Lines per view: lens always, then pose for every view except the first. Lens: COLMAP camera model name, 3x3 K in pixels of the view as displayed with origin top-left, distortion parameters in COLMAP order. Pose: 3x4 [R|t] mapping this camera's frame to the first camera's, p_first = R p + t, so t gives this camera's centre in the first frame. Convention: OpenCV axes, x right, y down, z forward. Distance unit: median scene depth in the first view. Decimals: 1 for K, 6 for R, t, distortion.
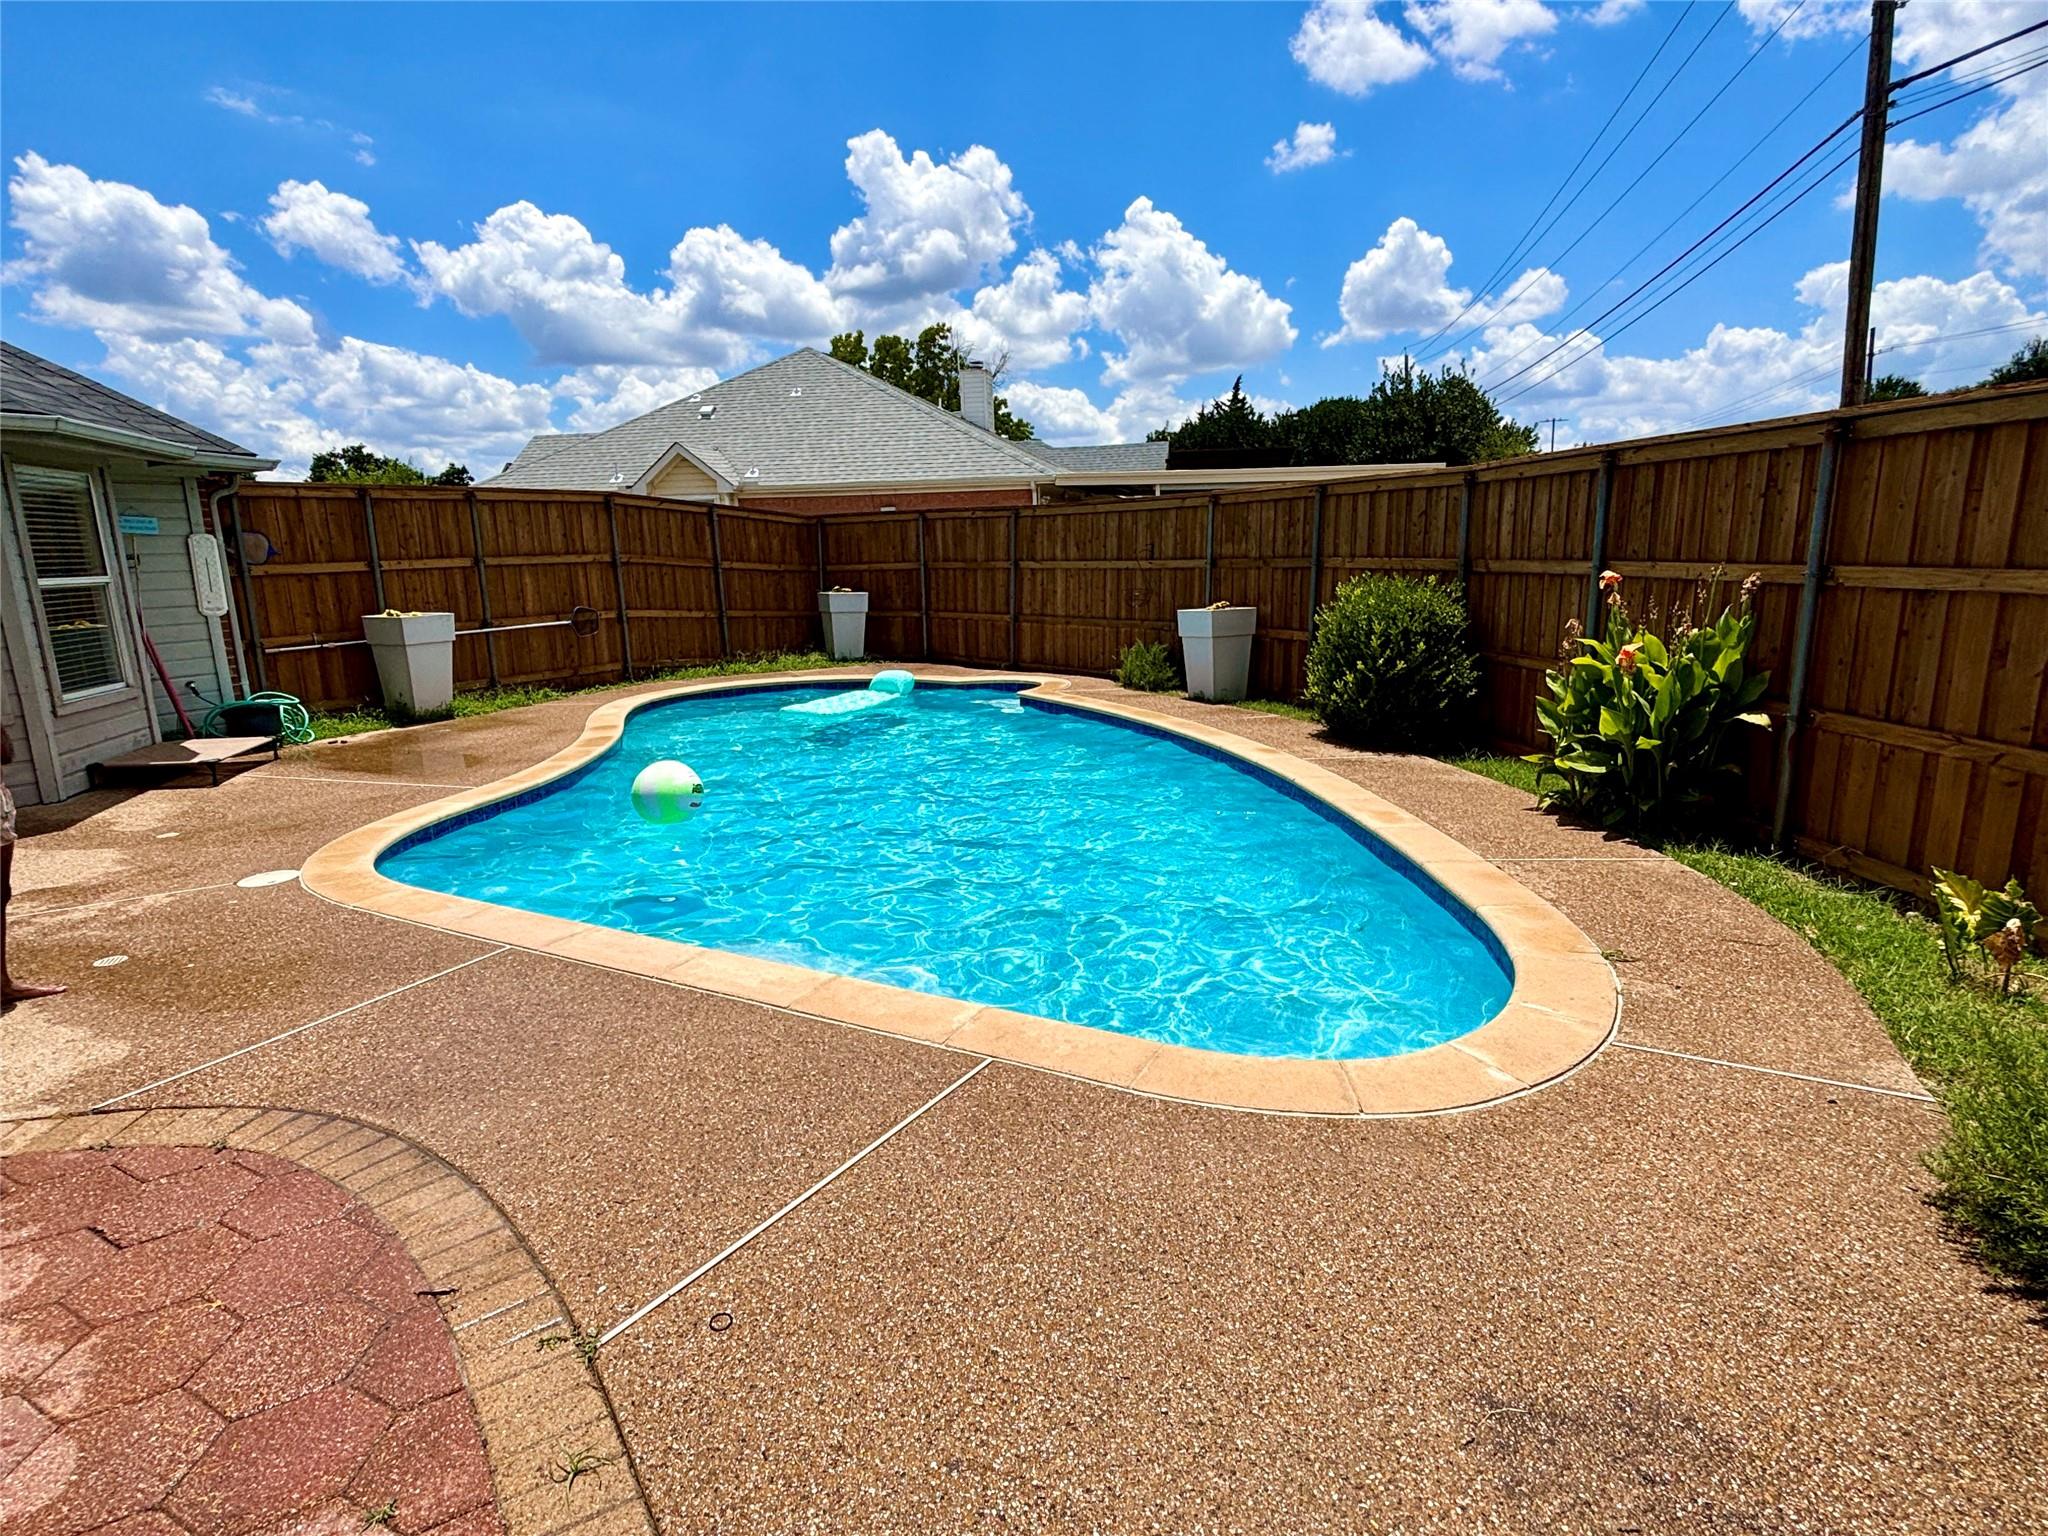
lens RADIAL K [[1094.1, 0, 1035.1], [0, 1094.1, 768.6], [0, 0, 1]] dist [-0.011768, 0.004761]
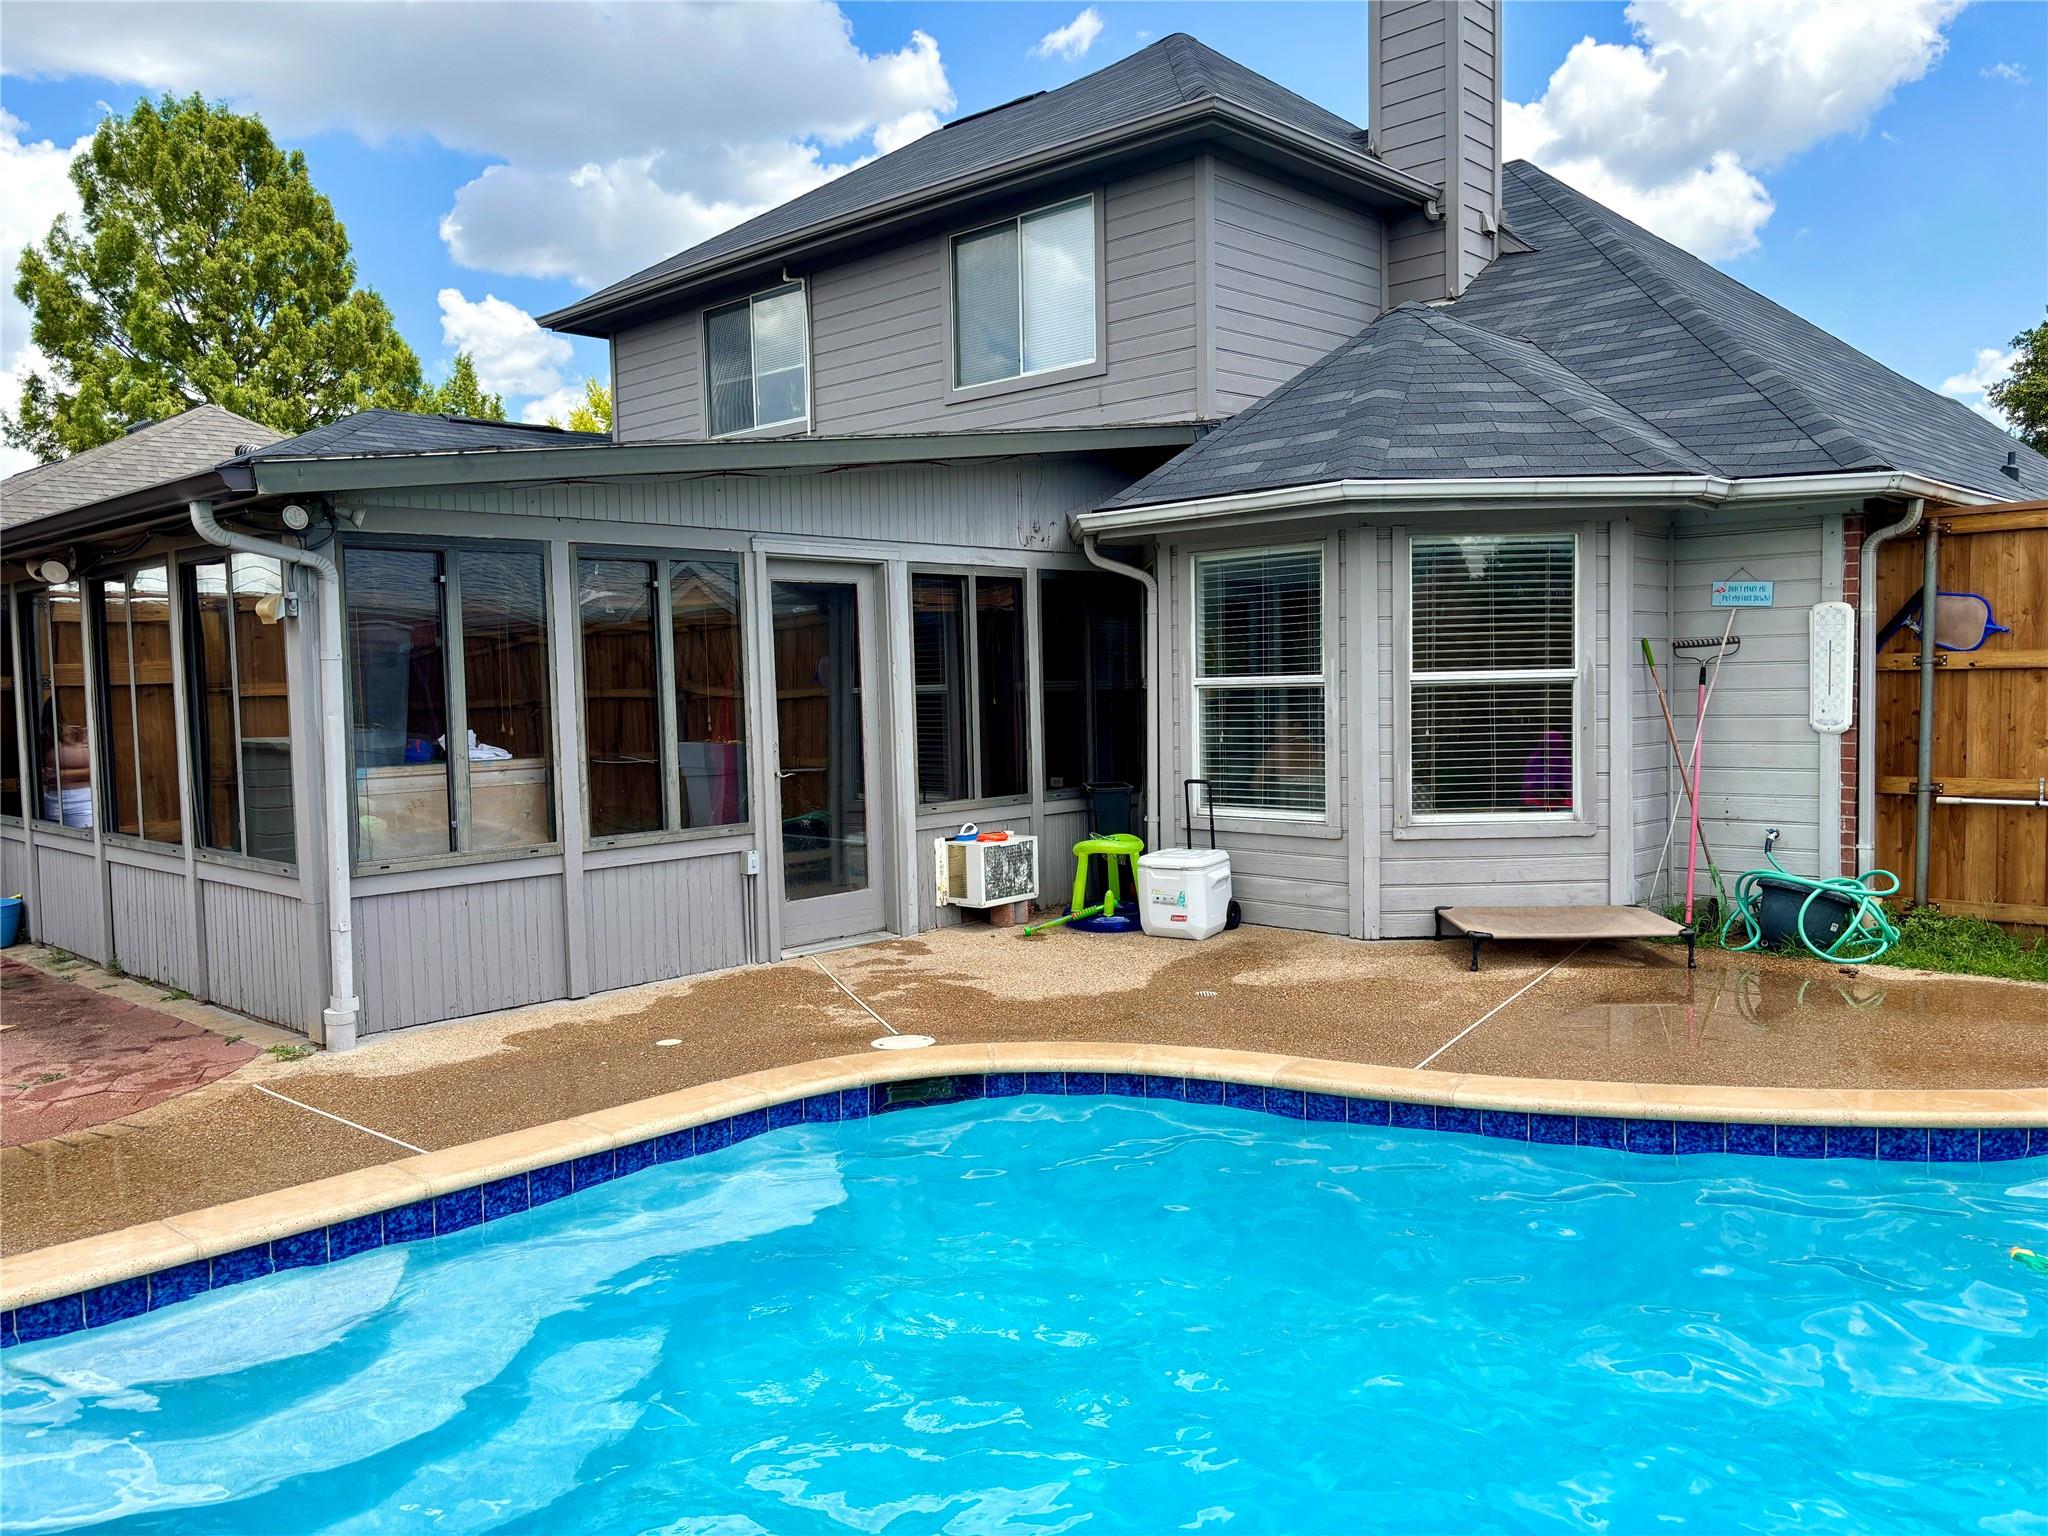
lens RADIAL K [[1560.2, 0, 1038.8], [0, 1560.2, 778.7], [0, 0, 1]] dist [0.053799, -0.068280]
pose [[-0.269160, 0.087971, -0.959069, 0.186795], [-0.167939, 0.976276, 0.136681, -0.132038], [0.948340, 0.197854, -0.248000, 0.653379]]
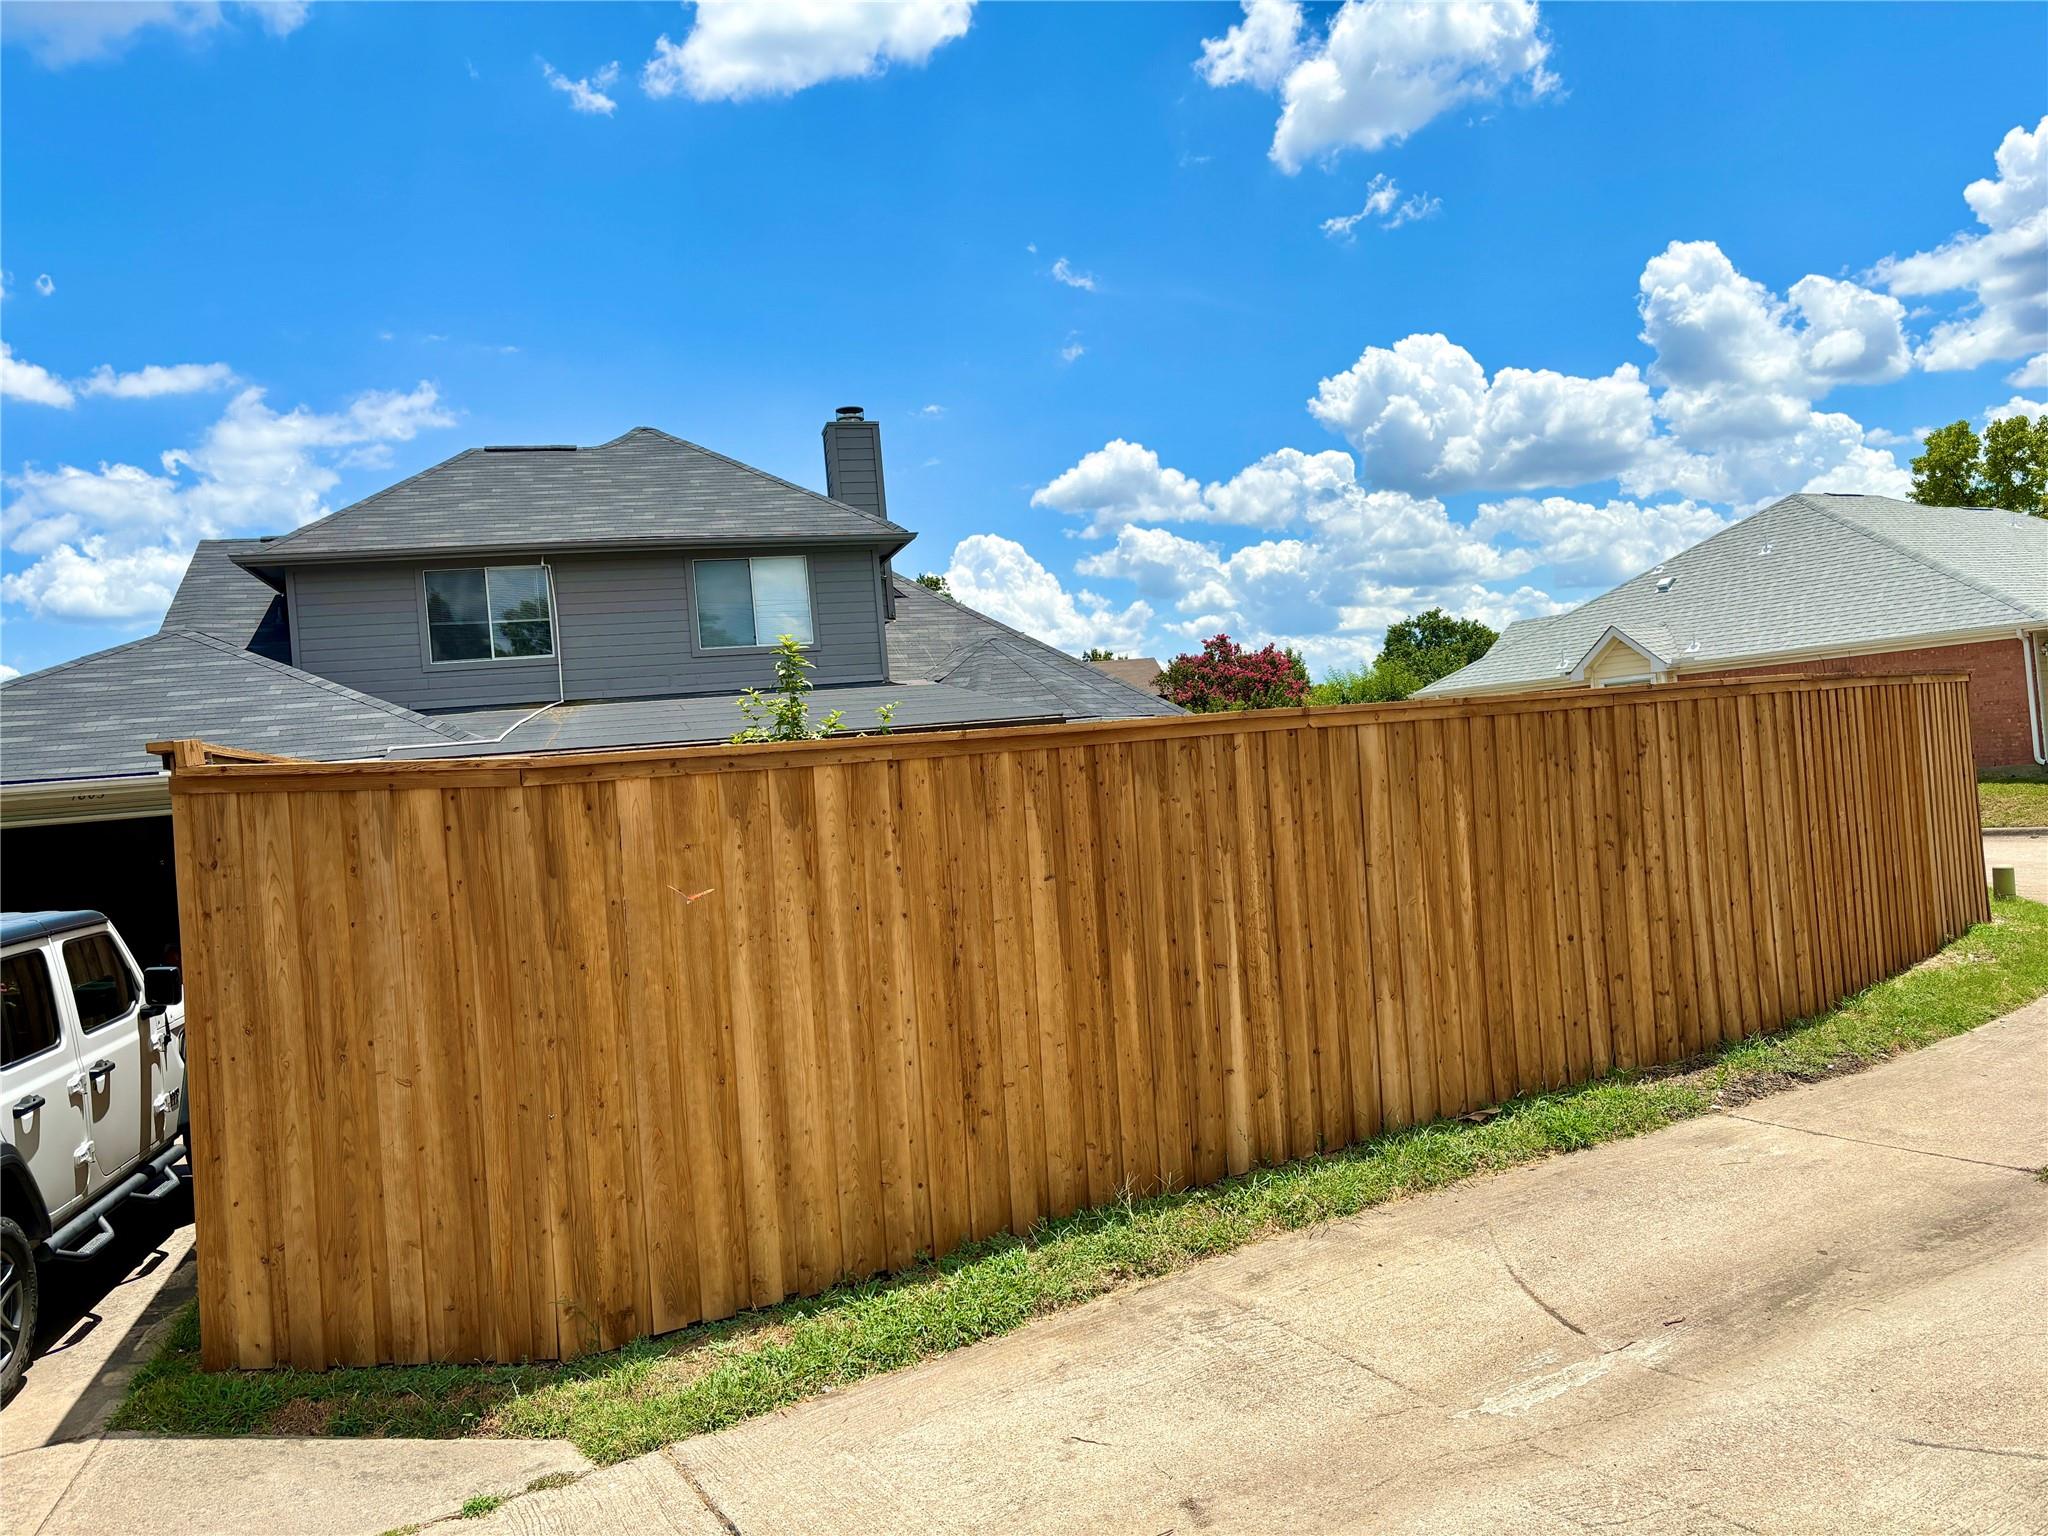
lens RADIAL K [[1560.2, 0, 1008.7], [0, 1560.2, 764.5], [0, 0, 1]] dist [0.053799, -0.068280]
pose [[0.675499, -0.034941, -0.736532, 0.706750], [-0.085051, 0.988518, -0.124898, 0.095141], [0.732439, 0.147011, 0.664771, -0.641777]]
